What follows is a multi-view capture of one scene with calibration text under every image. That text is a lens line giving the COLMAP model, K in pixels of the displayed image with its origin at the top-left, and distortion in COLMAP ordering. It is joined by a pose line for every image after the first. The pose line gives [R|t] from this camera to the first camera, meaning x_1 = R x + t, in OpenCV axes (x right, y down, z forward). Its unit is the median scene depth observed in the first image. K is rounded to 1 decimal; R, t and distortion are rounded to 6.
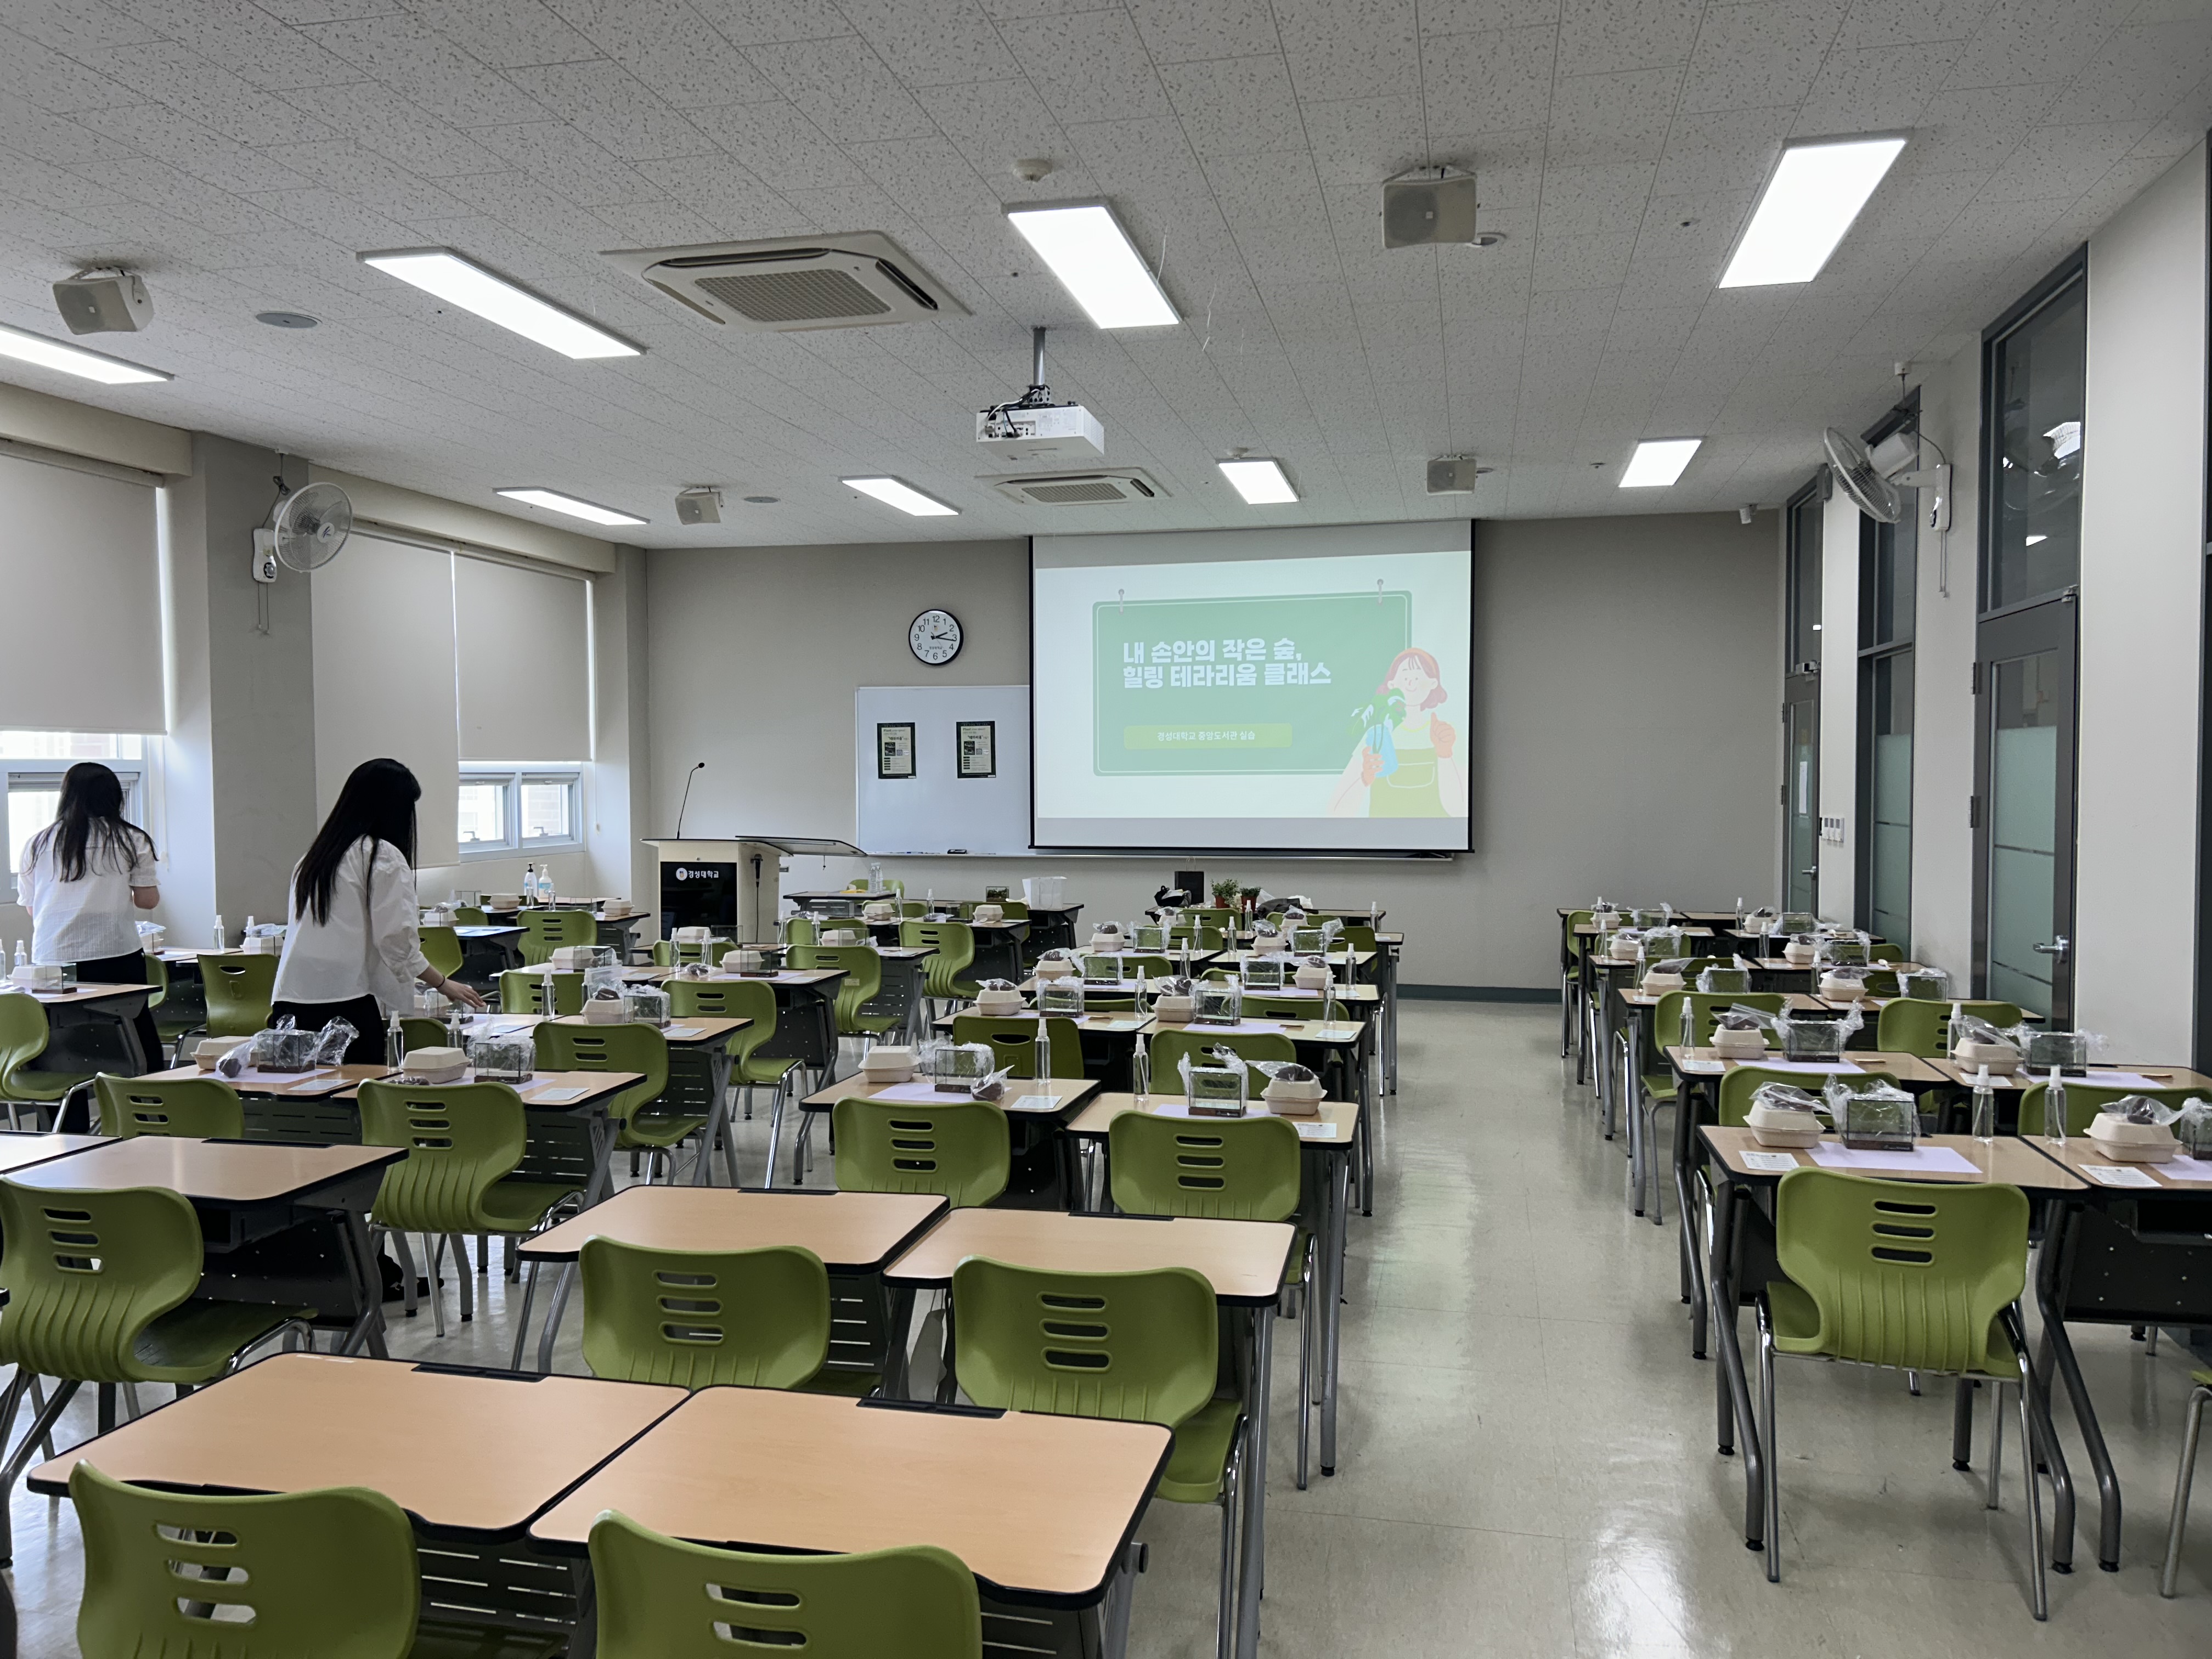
lens RADIAL K [[1644.0, 0, 1162.1], [0, 1644.0, 819.3], [0, 0, 1]] dist [0.039309, -0.033642]
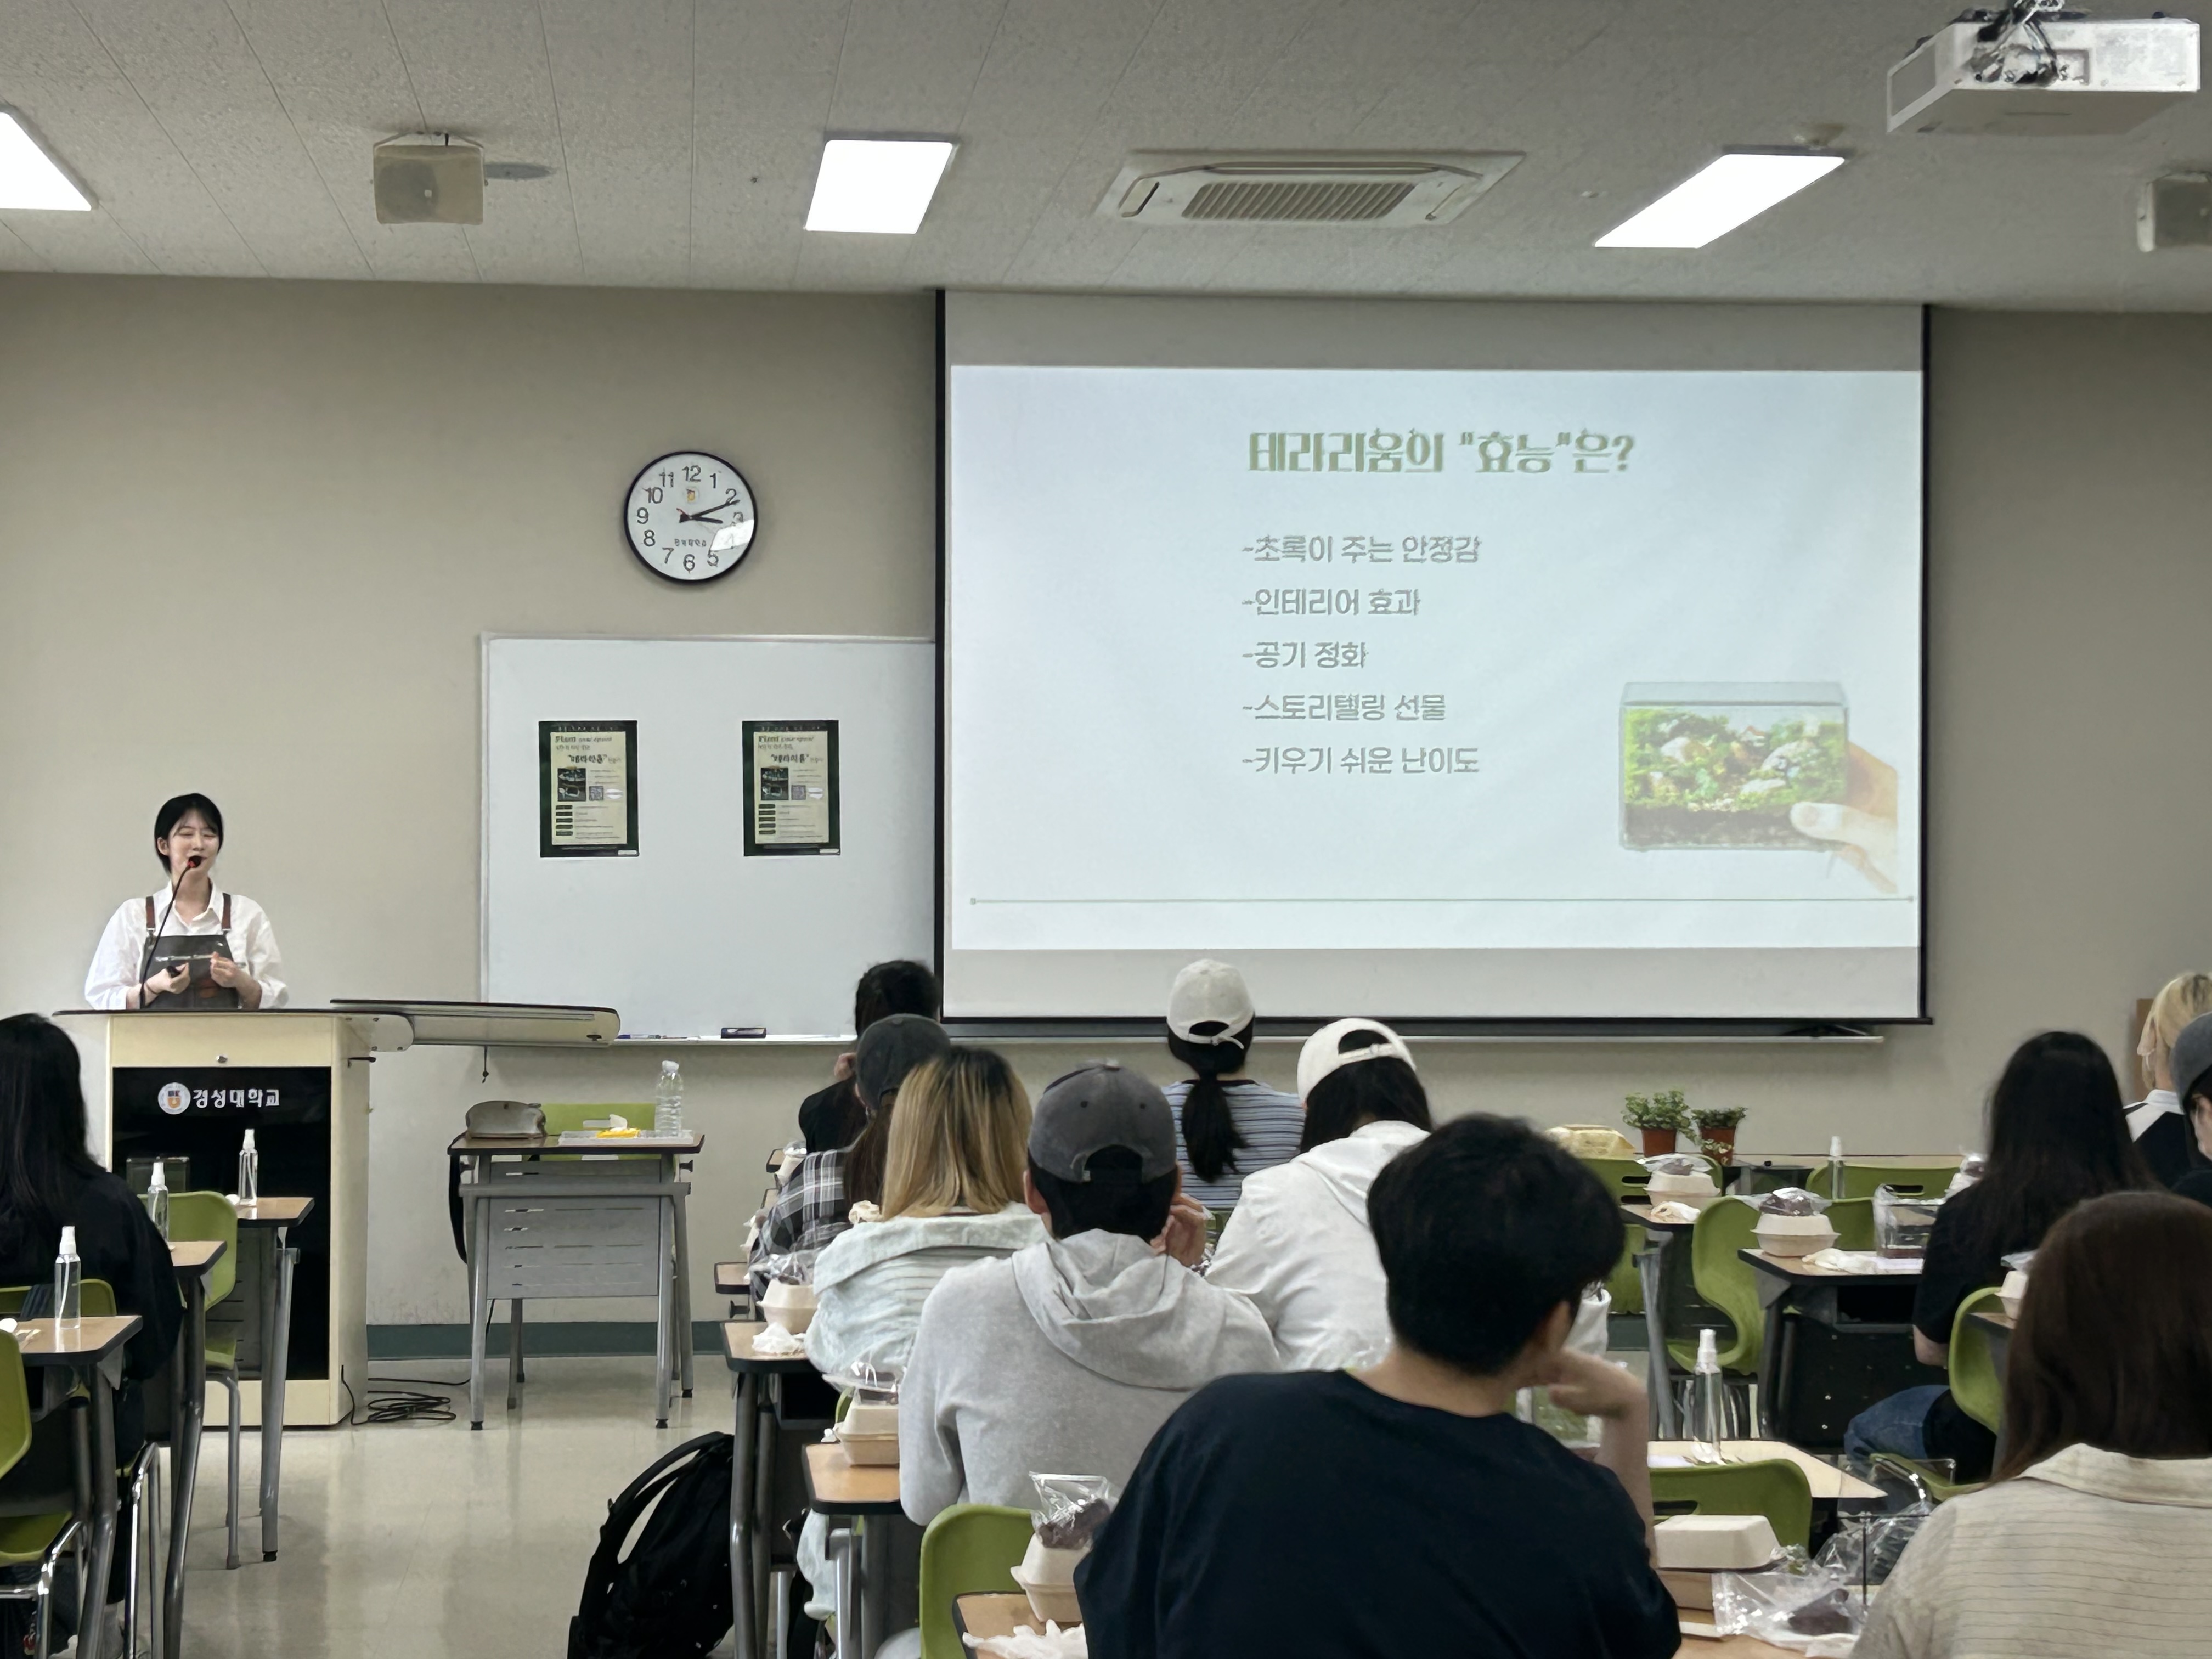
lens RADIAL K [[3801.0, 0, 1108.7], [0, 3801.0, 831.4], [0, 0, 1]] dist [0.054459, 0.000000]
pose [[0.951836, 0.006980, 0.306529, -0.343386], [0.003295, 0.999450, -0.032992, 0.000654], [-0.306591, 0.032413, 0.951289, 0.058908]]
